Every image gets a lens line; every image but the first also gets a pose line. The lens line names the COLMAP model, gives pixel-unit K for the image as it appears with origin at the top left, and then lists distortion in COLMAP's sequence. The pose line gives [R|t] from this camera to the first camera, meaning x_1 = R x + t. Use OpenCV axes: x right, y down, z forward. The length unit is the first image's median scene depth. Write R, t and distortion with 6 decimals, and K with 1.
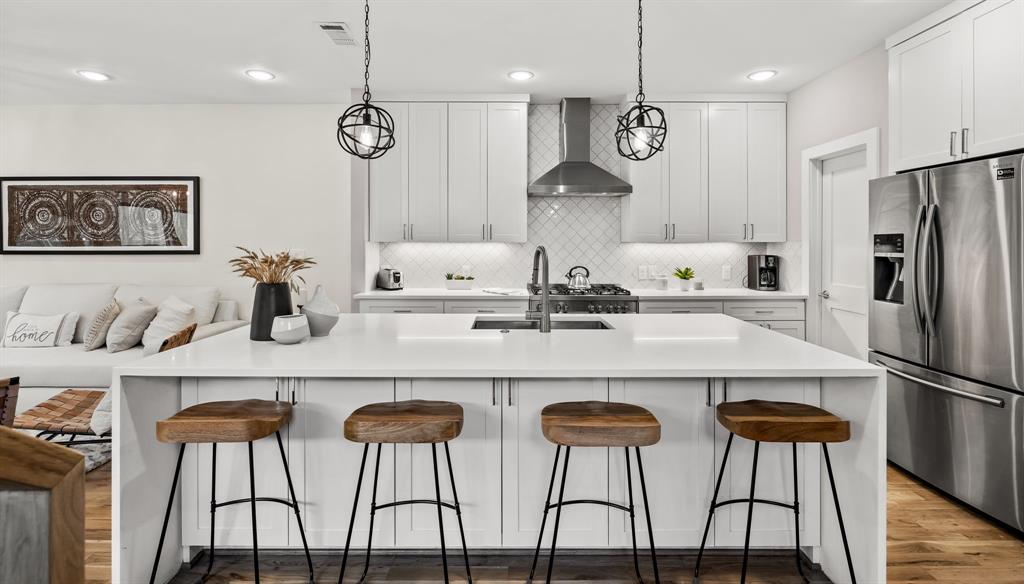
lens RADIAL K [[456.8, 0, 513.0], [0, 456.8, 243.7], [0, 0, 1]] dist [-0.004622, 0.000113]
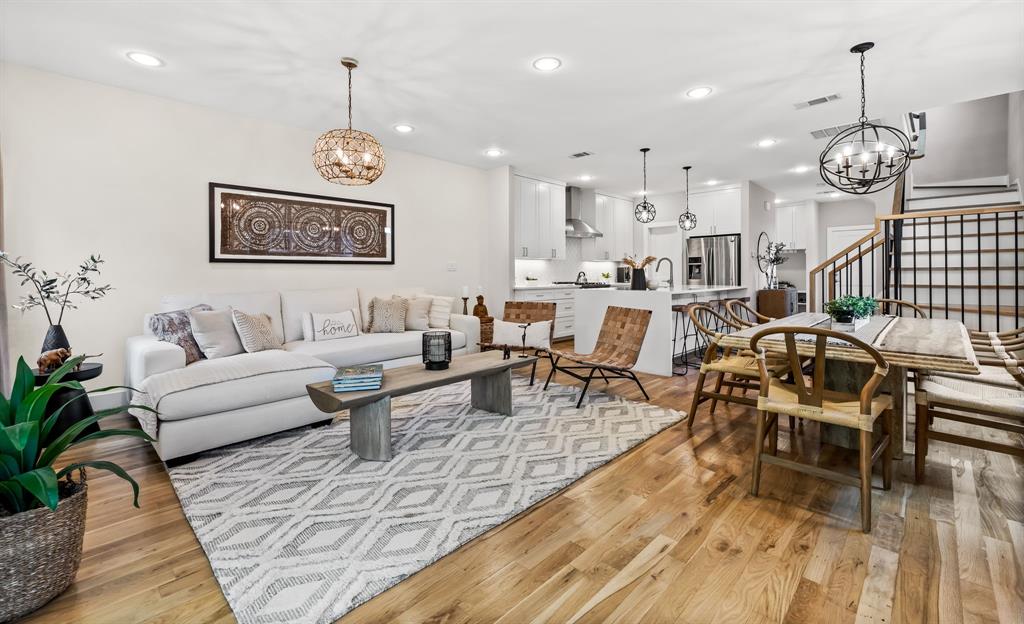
lens RADIAL K [[432.0, 0, 509.8], [0, 432.0, 272.1], [0, 0, 1]] dist [0.012806, -0.000167]
pose [[0.705075, -0.001855, 0.709130, -1.374765], [0.005478, 0.999981, -0.002831, 0.052570], [-0.709111, 0.005881, 0.705072, -0.111679]]
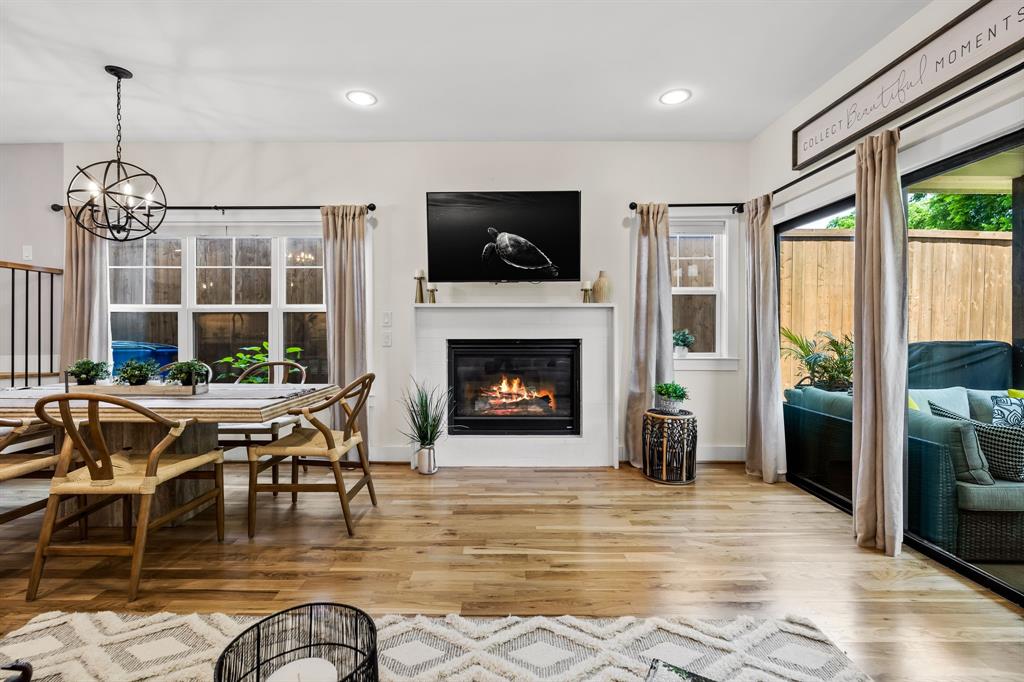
lens RADIAL K [[477.3, 0, 495.1], [0, 477.3, 328.6], [0, 0, 1]] dist [-0.008815, 0.000091]
pose [[-0.999994, 0.001260, 0.003231, -0.990612], [0.001257, 0.999999, -0.000900, 0.050591], [-0.003232, -0.000896, -0.999994, 0.658159]]
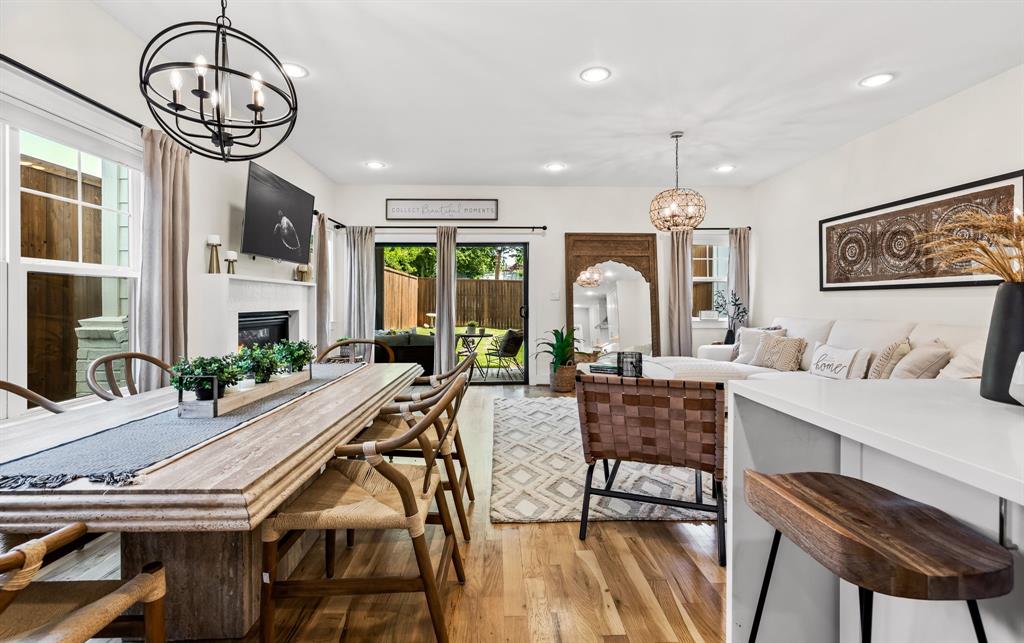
lens RADIAL K [[459.8, 0, 510.1], [0, 459.8, 303.6], [0, 0, 1]] dist [-0.004358, 0.000446]
pose [[0.027821, 0.003515, -0.999607, -0.044346], [0.000067, 0.999994, 0.003518, 0.050984], [0.999613, -0.000164, 0.027820, 0.225516]]
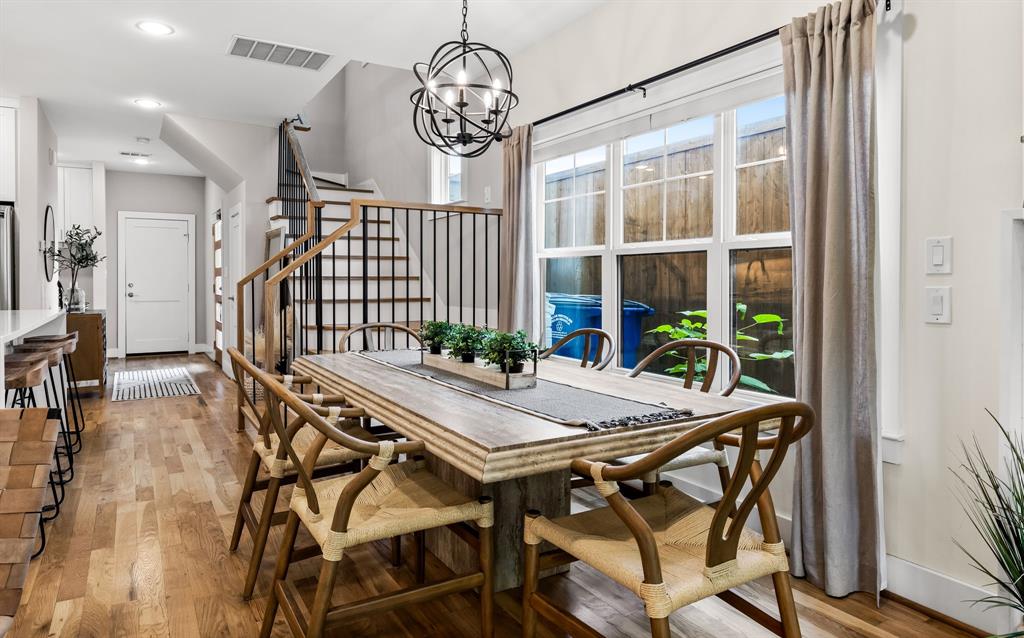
lens RADIAL K [[609.8, 0, 516.5], [0, 609.8, 287.6], [0, 0, 1]] dist [-0.002479, -0.006400]
pose [[-0.532315, -0.010918, 0.846476, -1.004133], [-0.001365, 0.999927, 0.012038, 0.050144], [-0.846546, 0.005253, -0.532290, 0.270478]]
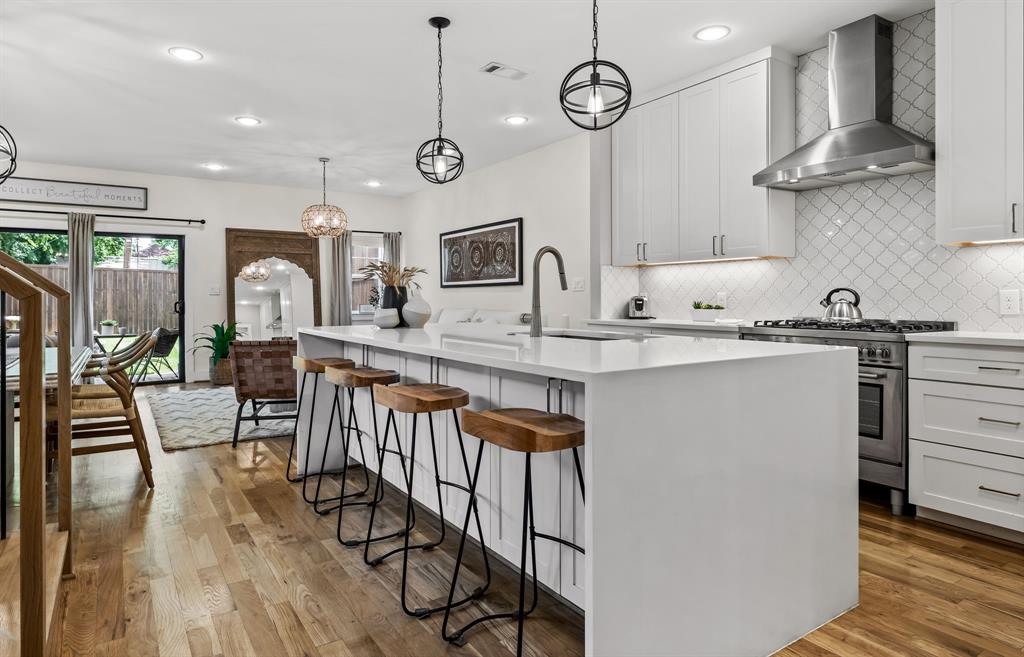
lens RADIAL K [[589.1, 0, 506.9], [0, 589.1, 300.9], [0, 0, 1]] dist [-0.005530, -0.000346]
pose [[0.551572, 0.001127, -0.834126, 0.544314], [0.003350, 0.999988, 0.003567, 0.059954], [0.834120, -0.004762, 0.551562, 0.154502]]
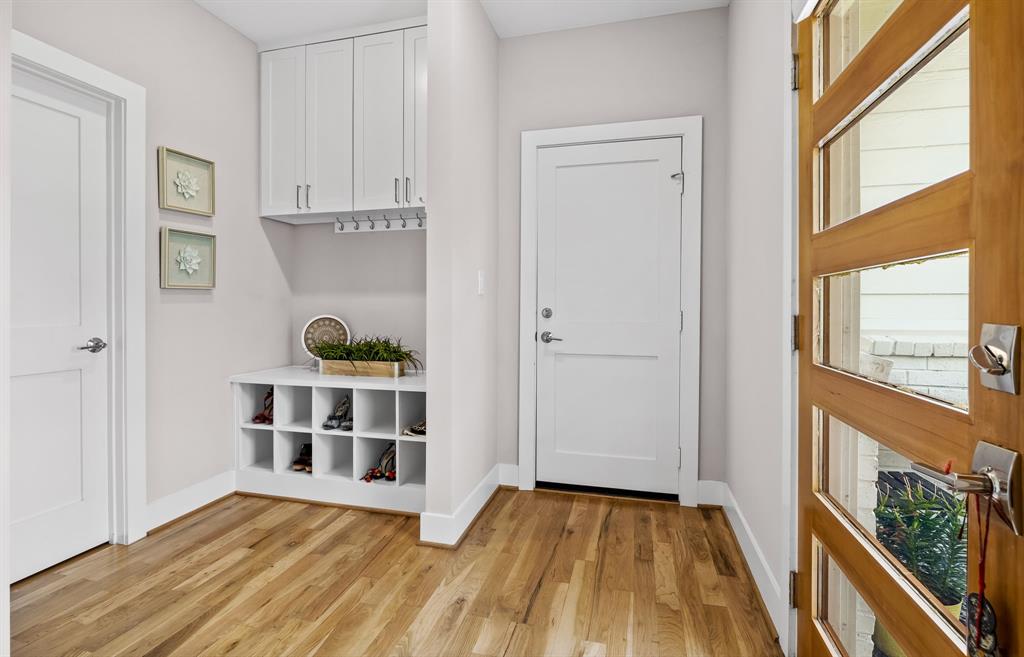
lens RADIAL K [[498.2, 0, 502.7], [0, 498.2, 312.7], [0, 0, 1]] dist [-0.004218, -0.000241]
pose [[0.258631, -0.010754, 0.965916, 0.771970], [-0.004627, 0.999913, 0.012371, 0.059710], [-0.965965, -0.007669, 0.258559, 0.161963]]
